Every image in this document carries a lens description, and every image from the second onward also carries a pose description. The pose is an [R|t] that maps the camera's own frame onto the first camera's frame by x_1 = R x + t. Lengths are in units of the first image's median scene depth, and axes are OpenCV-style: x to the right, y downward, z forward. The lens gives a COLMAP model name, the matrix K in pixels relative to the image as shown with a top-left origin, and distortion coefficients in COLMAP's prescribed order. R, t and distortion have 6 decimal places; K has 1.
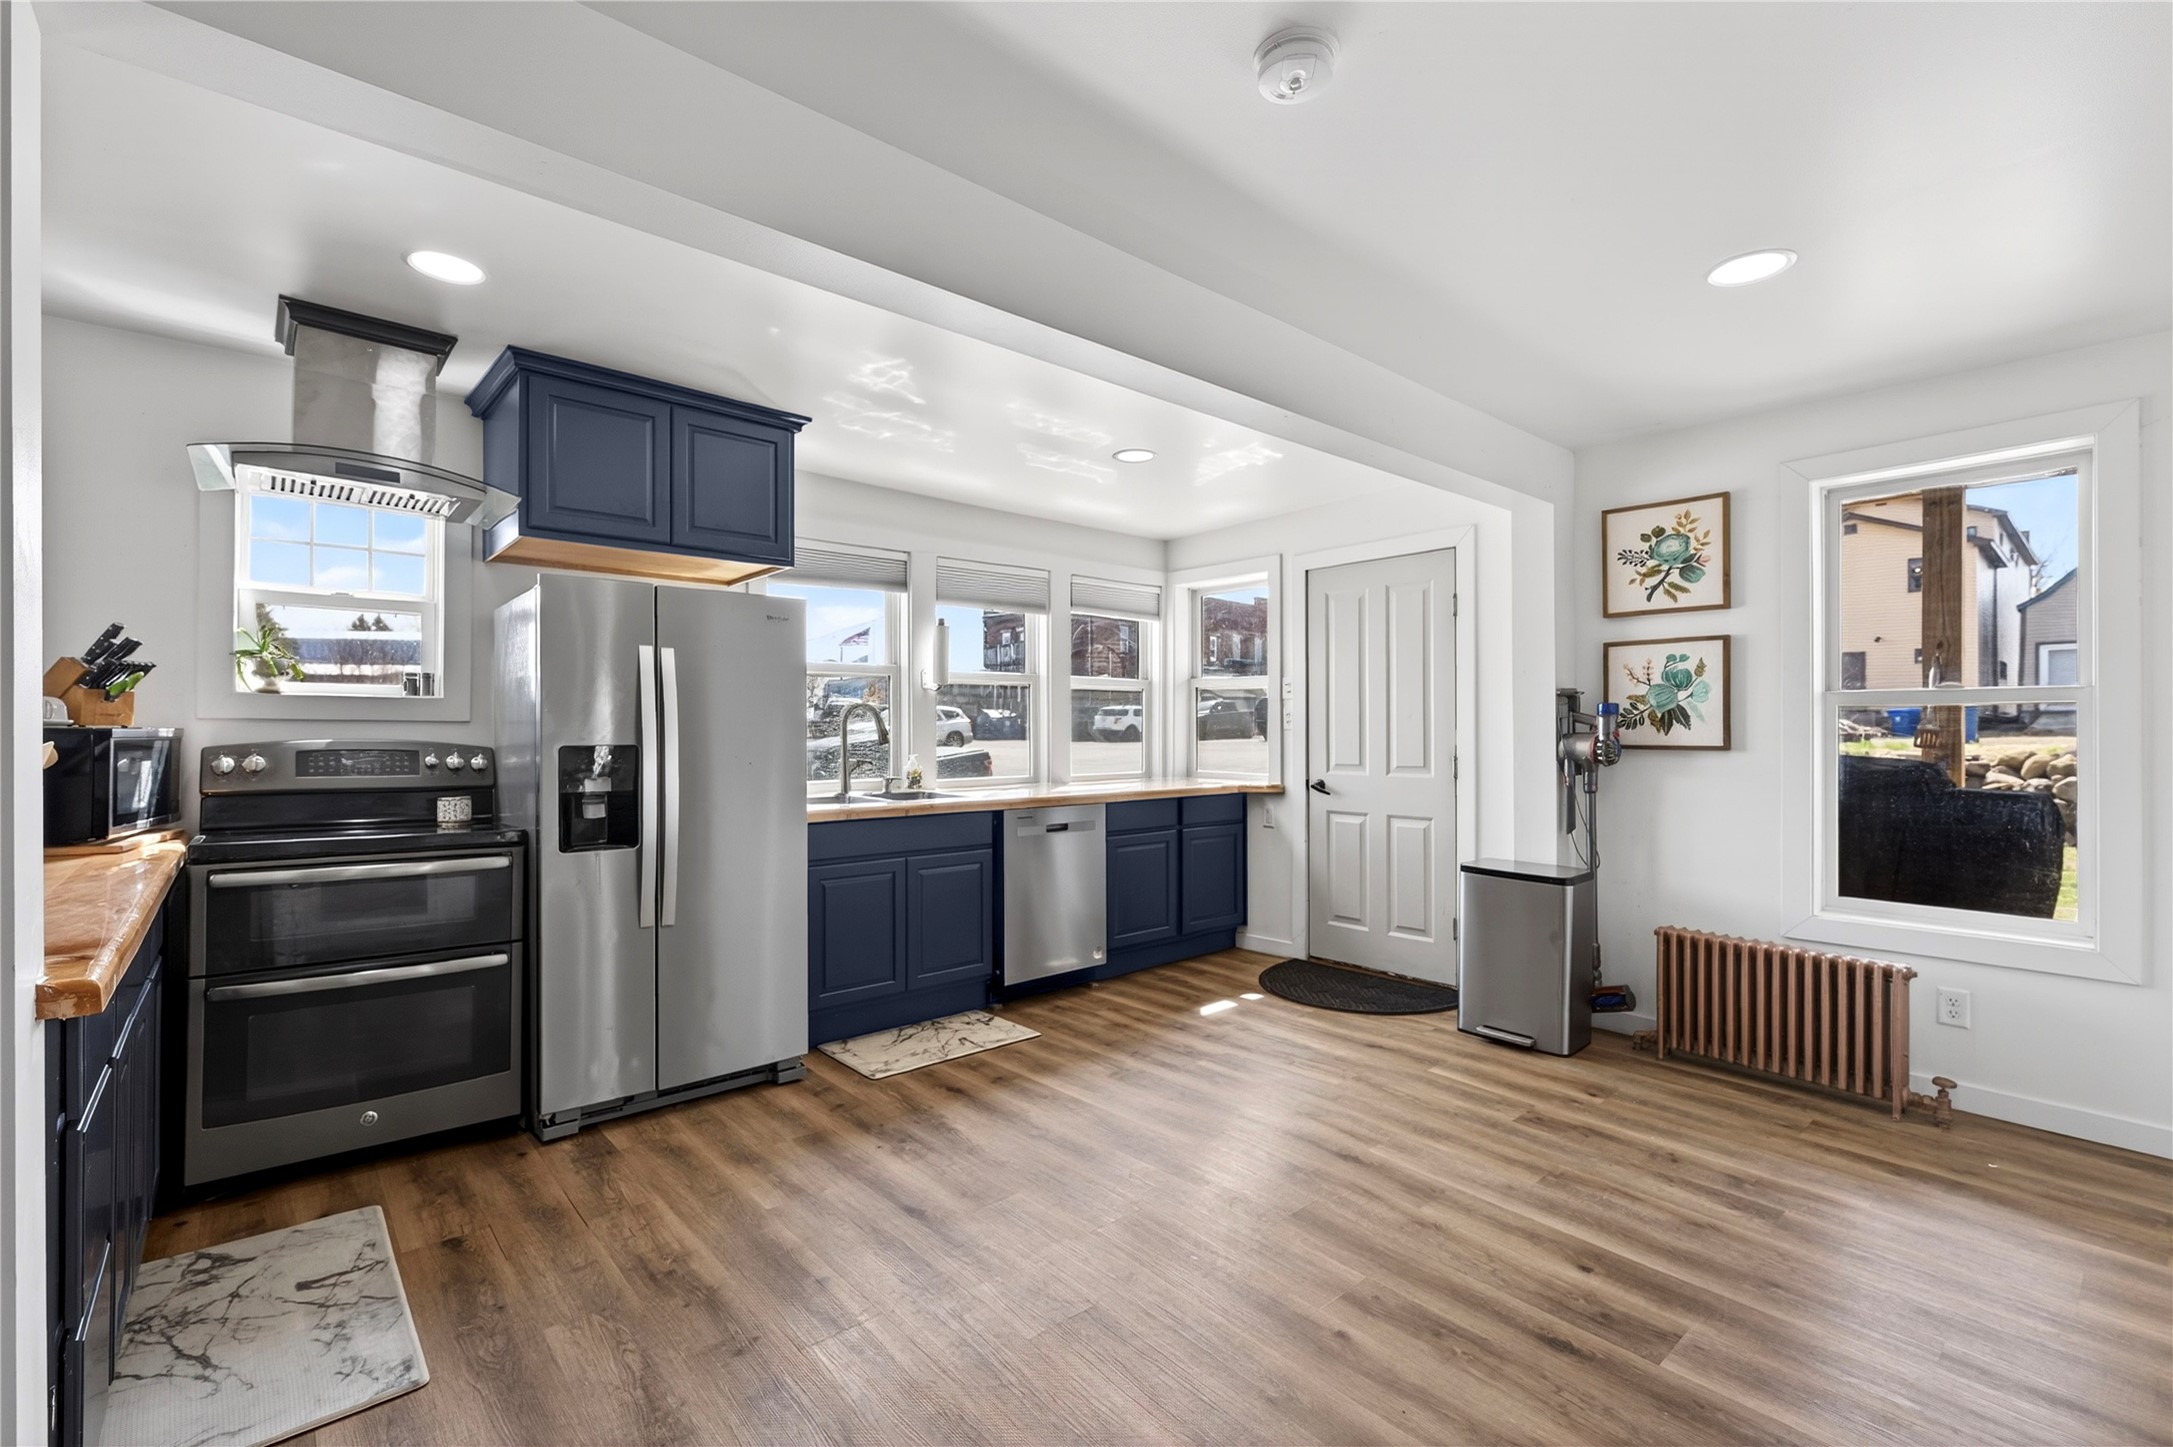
lens RADIAL K [[953.9, 0, 1086.5], [0, 953.9, 723.5], [0, 0, 1]] dist [0.000369, 0.000007]
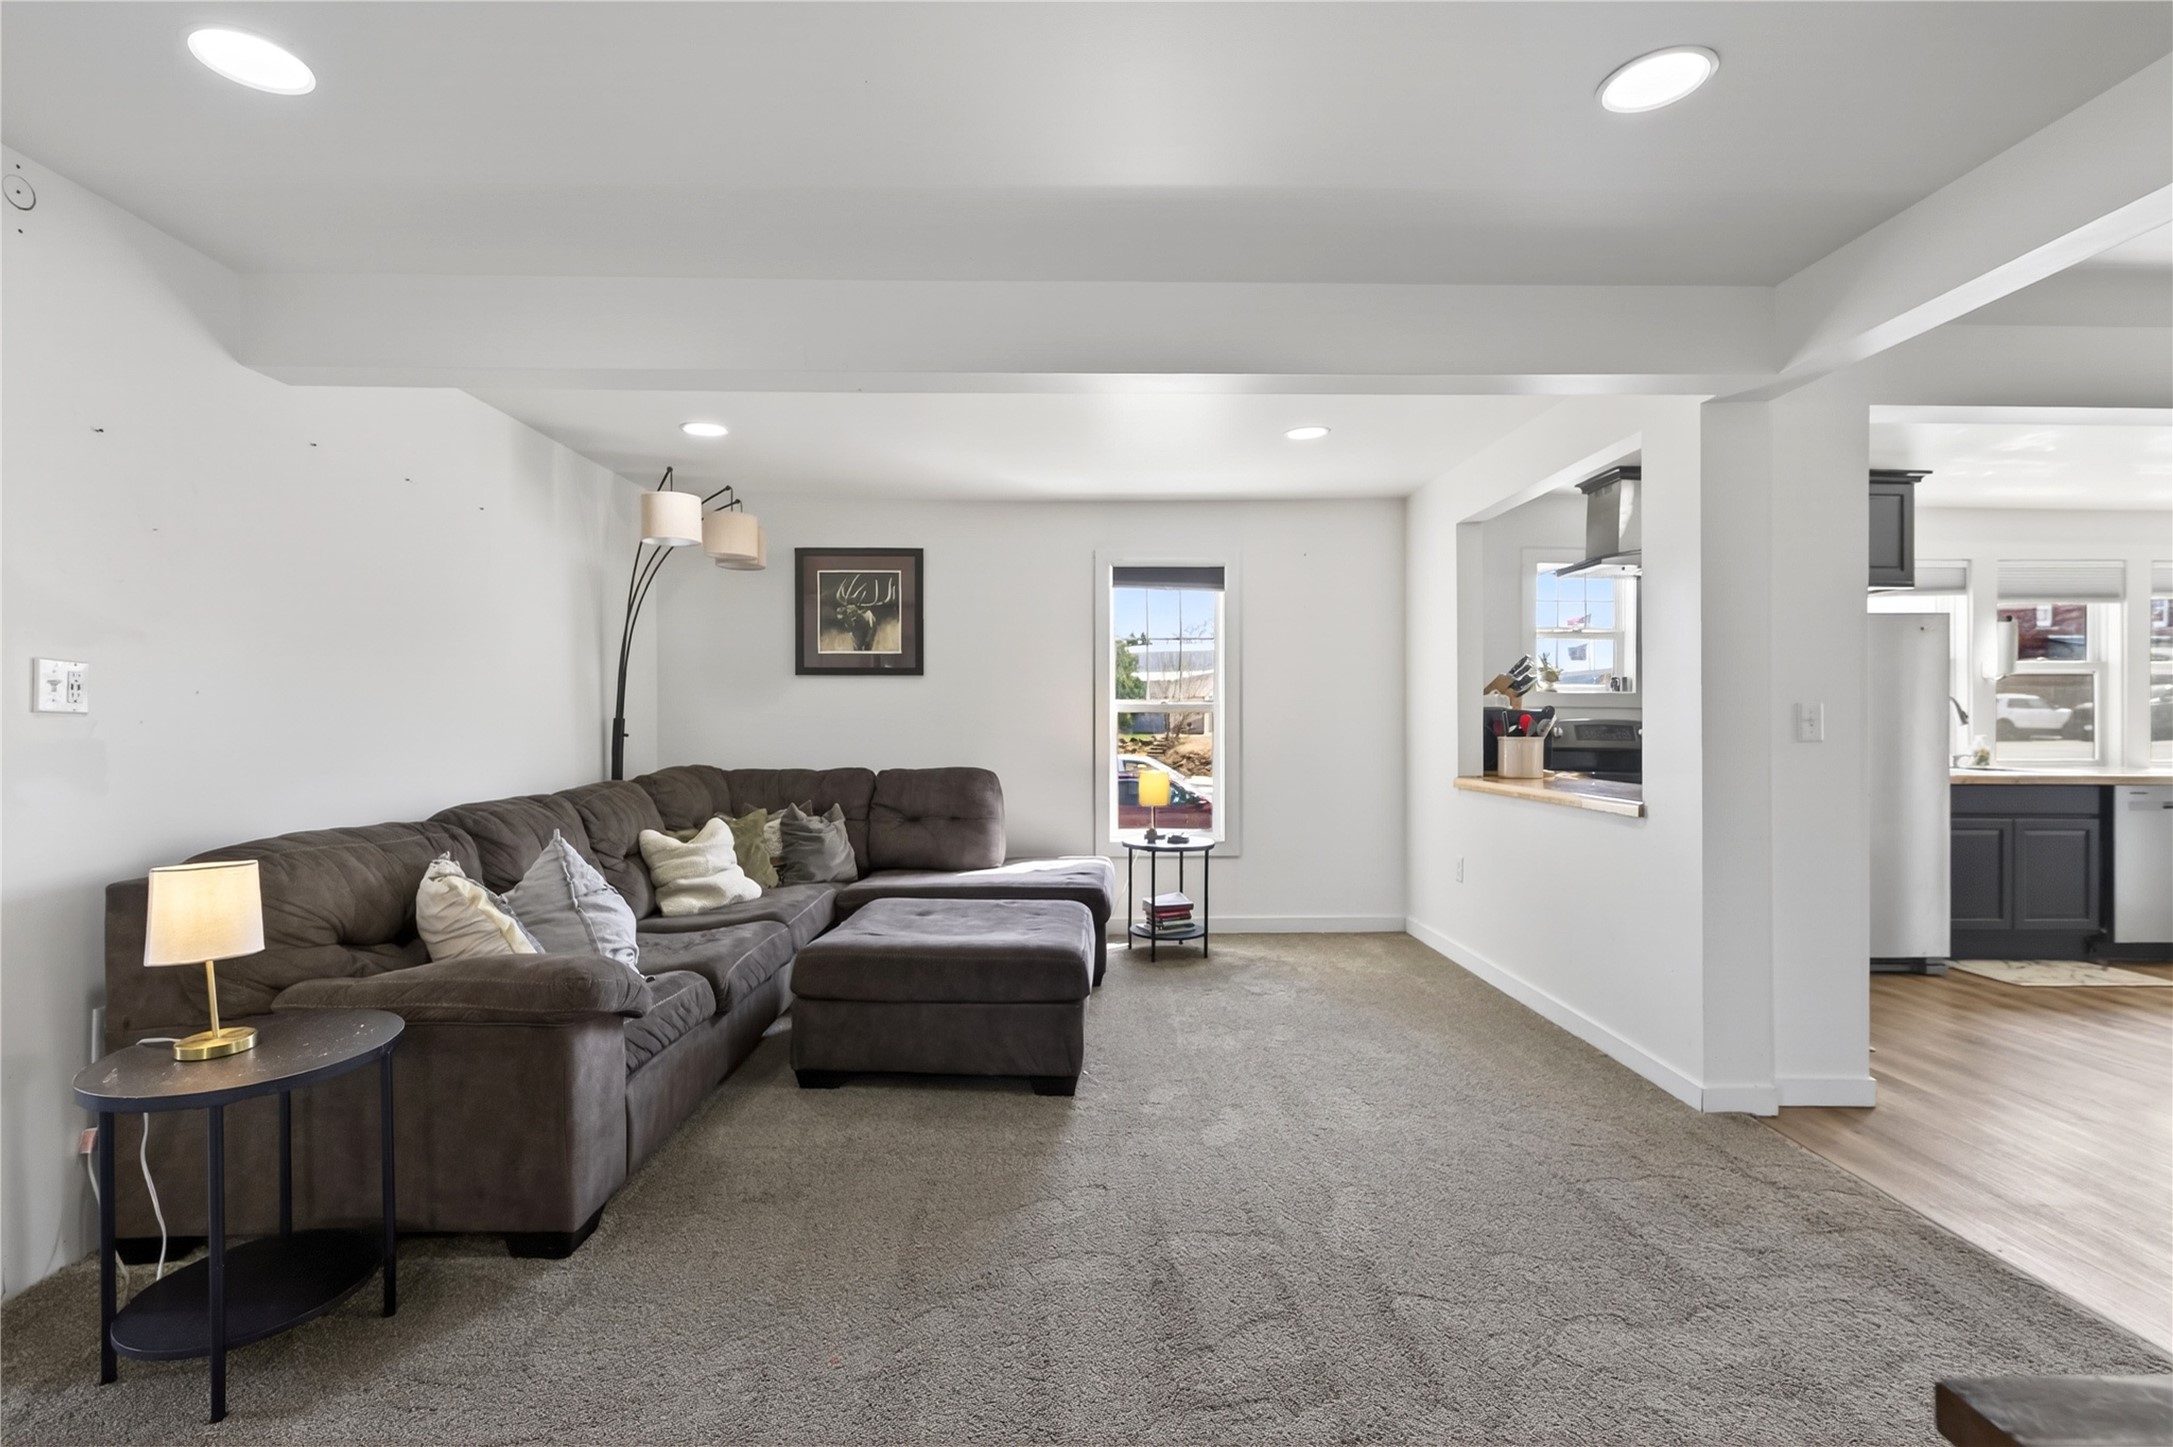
lens RADIAL K [[953.9, 0, 1086.5], [0, 953.9, 723.5], [0, 0, 1]] dist [0.000369, 0.000007]
pose [[0.764647, 0.002230, -0.644446, -0.320566], [0.000774, 0.999990, 0.004379, 0.014489], [0.644449, -0.003847, 0.764638, -0.702492]]
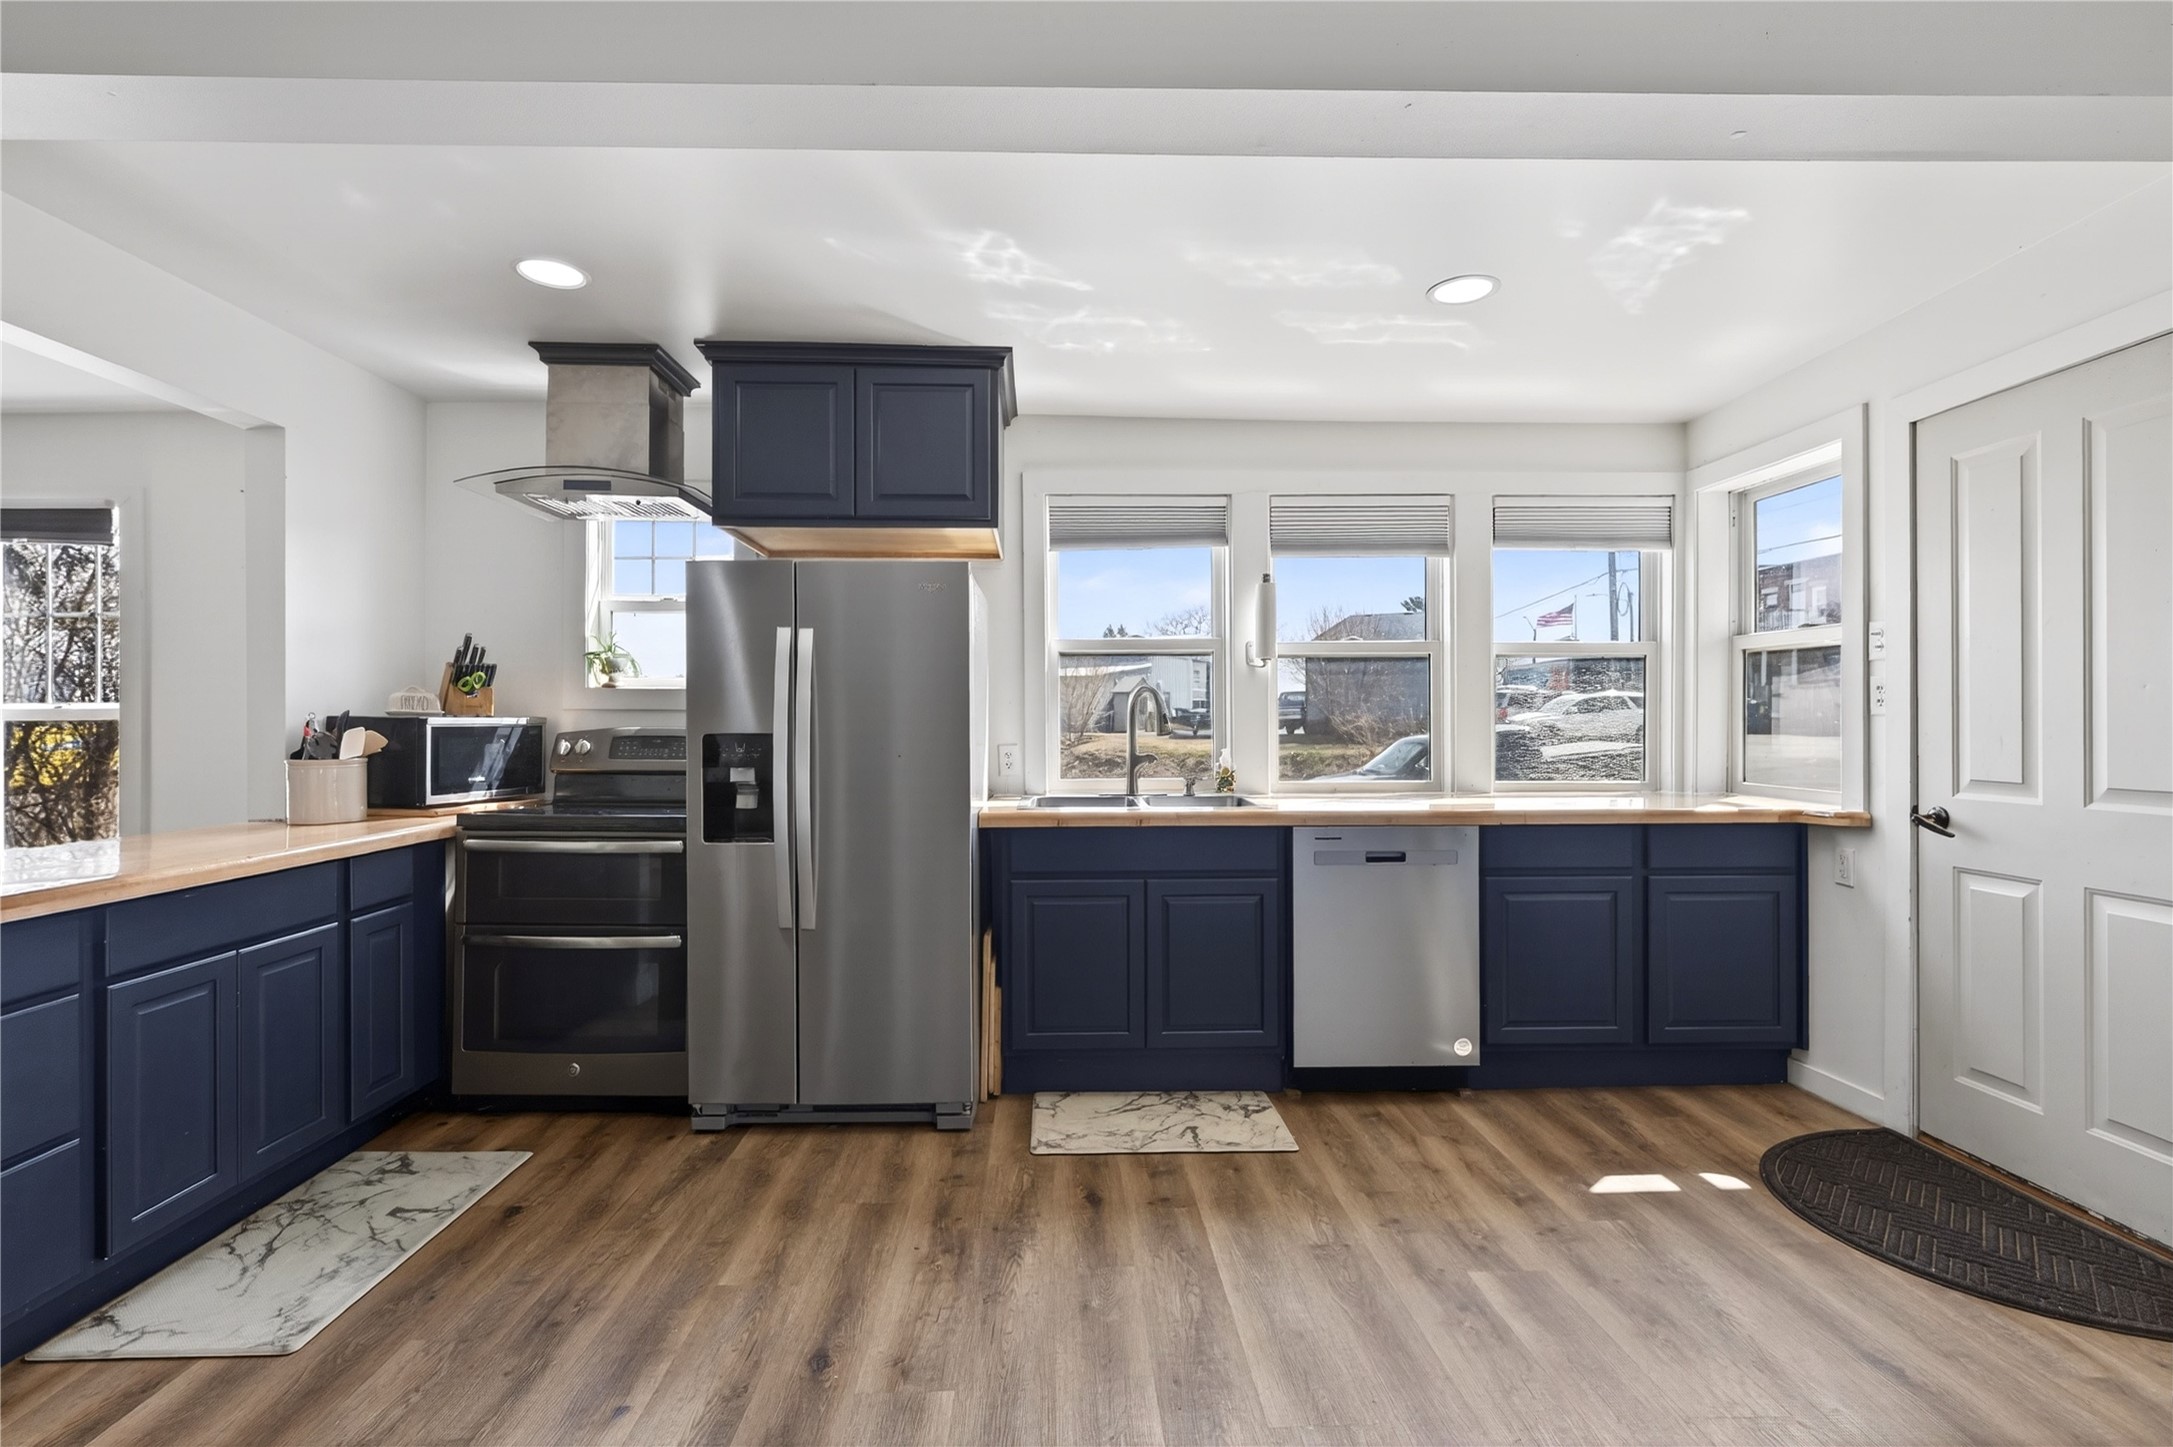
lens RADIAL K [[997.0, 0, 1081.1], [0, 997.0, 727.1], [0, 0, 1]] dist [-0.000762, 0.000202]
pose [[0.768369, 0.001912, -0.640004, 0.311372], [0.005931, 0.999931, 0.010107, 0.006587], [0.639980, -0.011562, 0.768305, 0.352157]]
